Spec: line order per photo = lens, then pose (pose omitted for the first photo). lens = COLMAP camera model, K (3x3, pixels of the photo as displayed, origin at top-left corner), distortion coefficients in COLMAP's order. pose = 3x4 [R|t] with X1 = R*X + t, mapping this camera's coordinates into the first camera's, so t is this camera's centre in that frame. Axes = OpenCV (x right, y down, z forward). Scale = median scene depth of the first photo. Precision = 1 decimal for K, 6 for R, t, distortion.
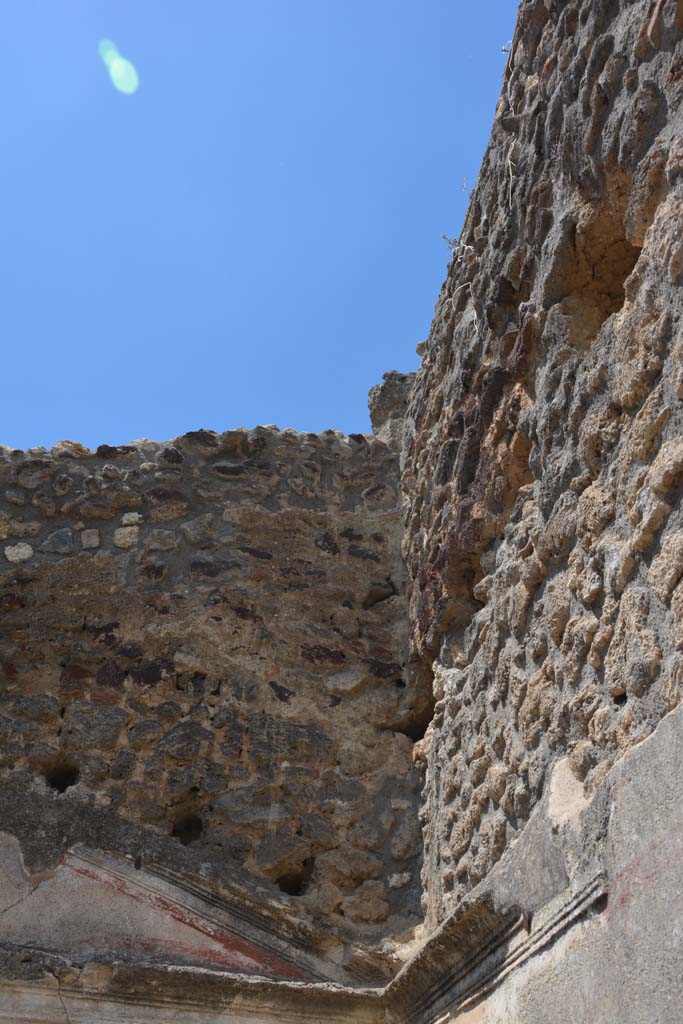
lens RADIAL K [[795.2, 0, 345.1], [0, 795.2, 507.6], [0, 0, 1]] dist [-0.163625, 0.117466]
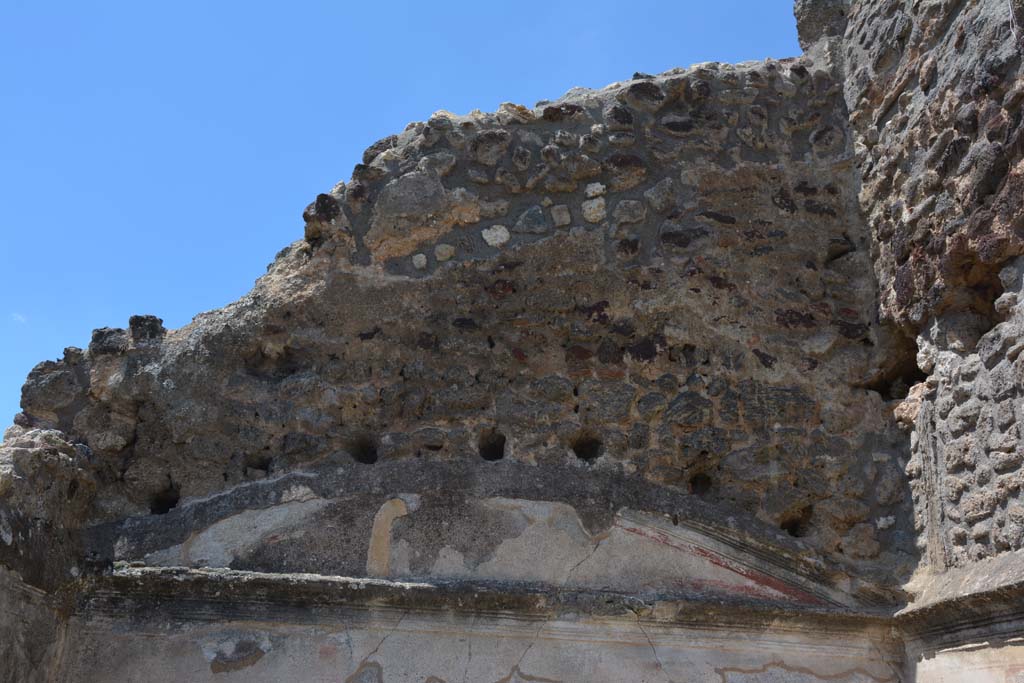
lens RADIAL K [[994.1, 0, 518.6], [0, 994.1, 342.3], [0, 0, 1]] dist [-0.018462, 0.000000]
pose [[0.997263, -0.030948, -0.067146, -0.335515], [0.052921, 0.932999, 0.355966, -0.303643], [0.051630, -0.358545, 0.932084, -0.304548]]
